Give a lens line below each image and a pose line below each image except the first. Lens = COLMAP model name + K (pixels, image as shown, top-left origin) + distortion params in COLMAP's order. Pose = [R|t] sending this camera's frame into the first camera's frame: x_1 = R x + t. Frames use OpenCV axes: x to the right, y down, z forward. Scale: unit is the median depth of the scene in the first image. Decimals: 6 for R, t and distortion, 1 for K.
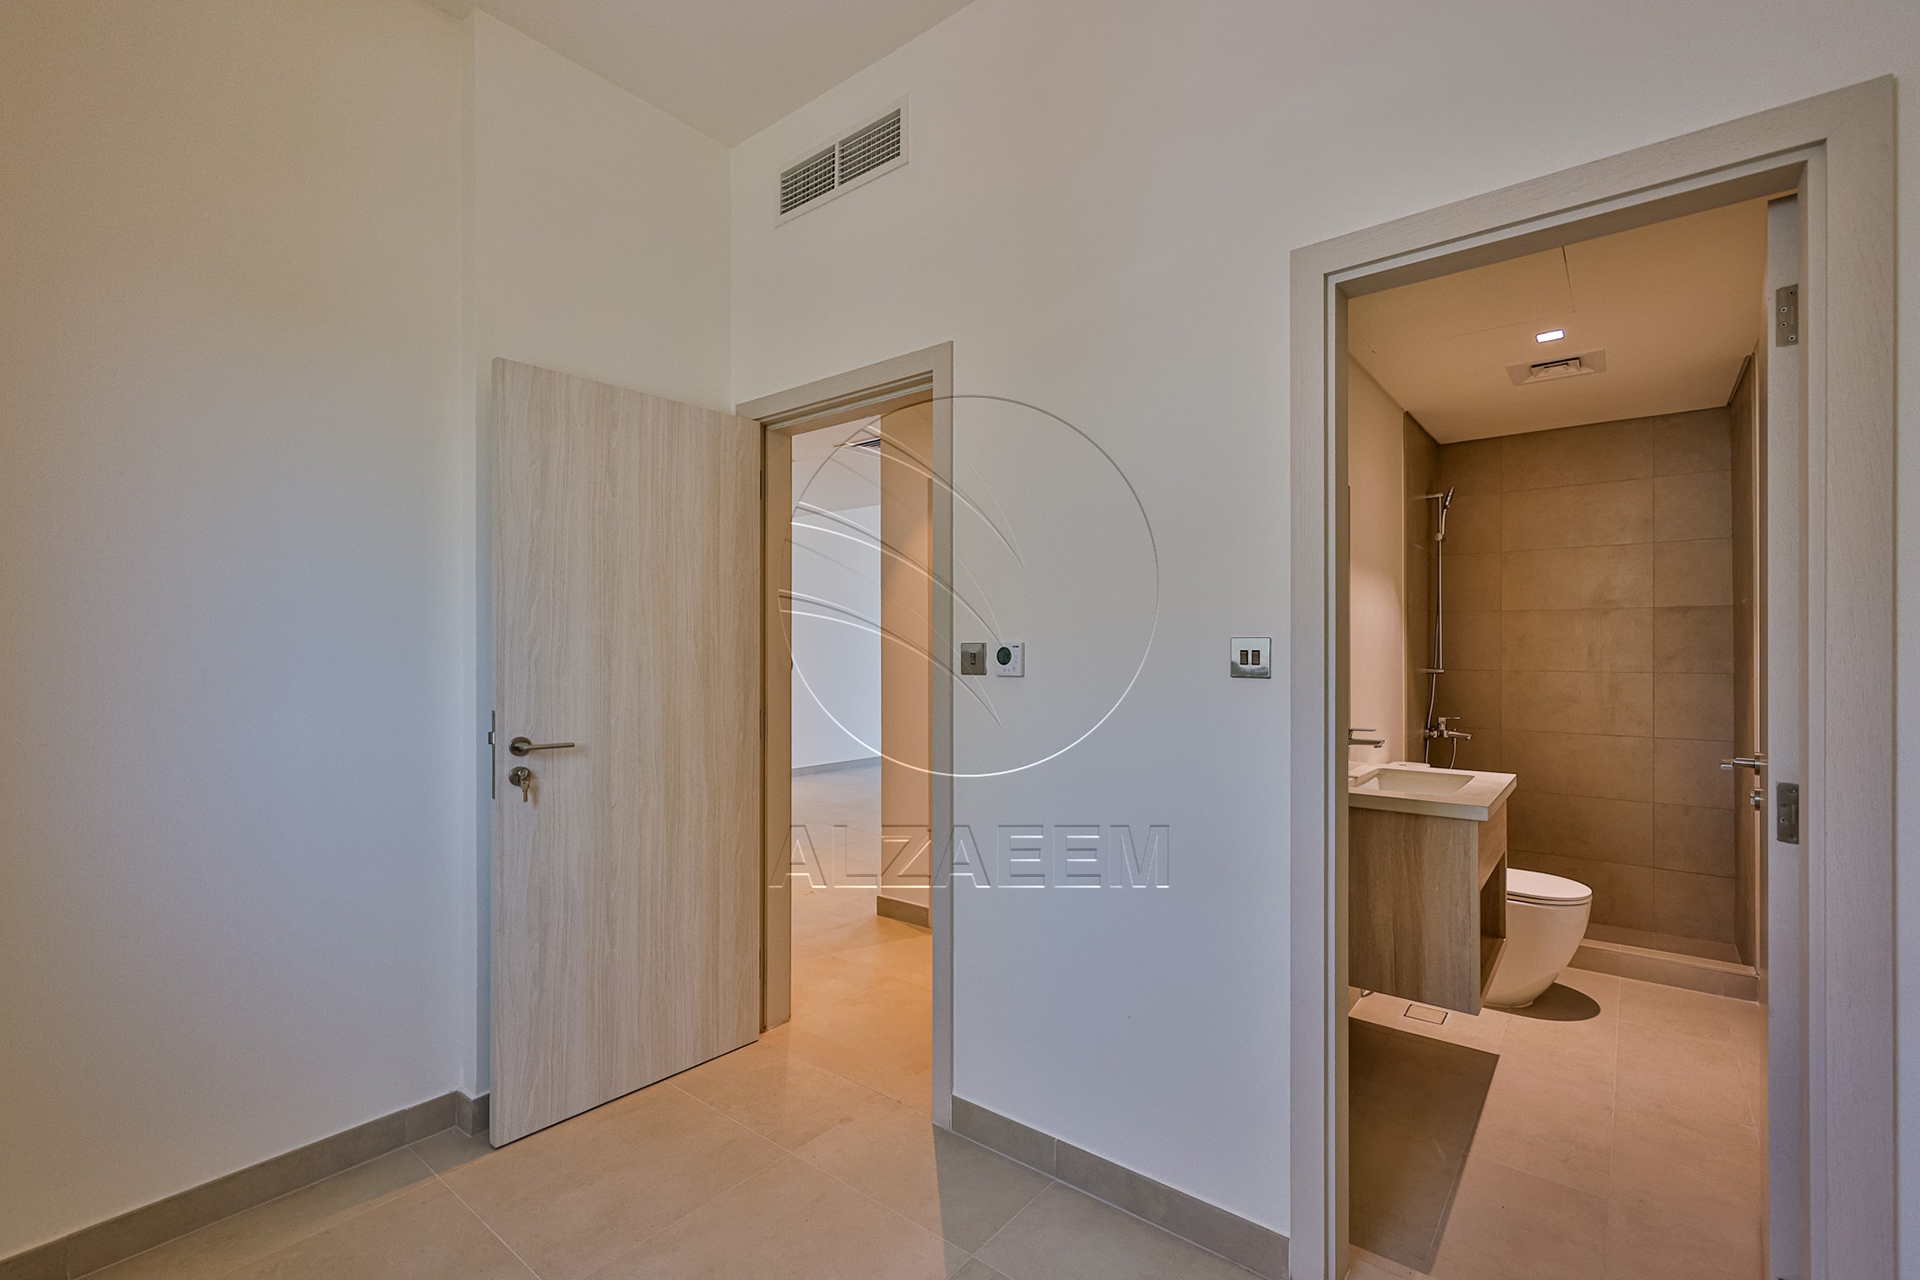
lens RADIAL K [[816.1, 0, 970.0], [0, 816.1, 648.6], [0, 0, 1]] dist [-0.000235, -0.000294]
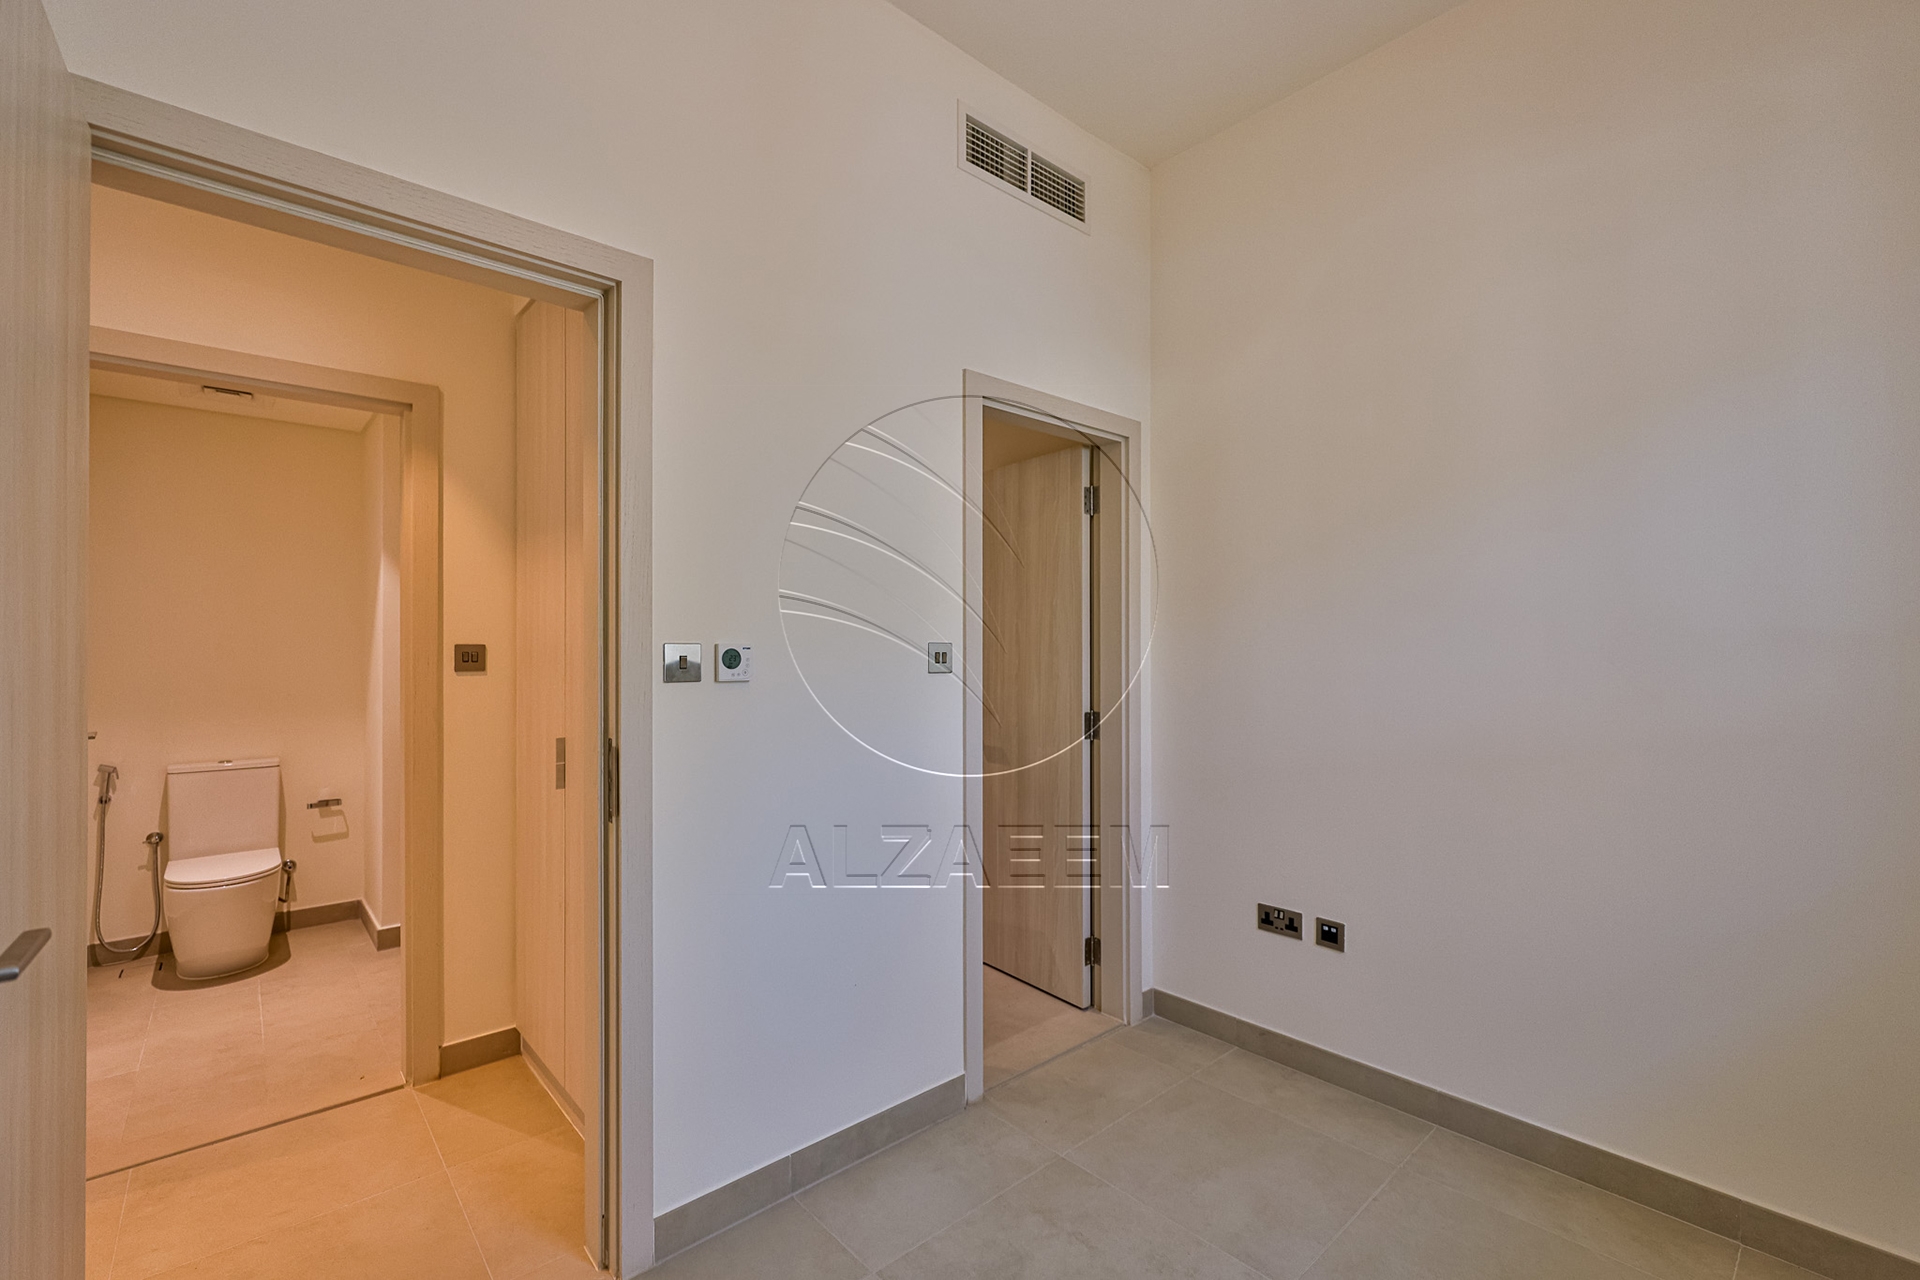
lens RADIAL K [[816.1, 0, 947.7], [0, 816.1, 650.7], [0, 0, 1]] dist [-0.000235, -0.000294]
pose [[0.189166, 0.002819, 0.981941, -1.240055], [0.000519, 0.999995, -0.002971, 0.004386], [-0.981945, 0.001072, 0.189164, 0.958757]]
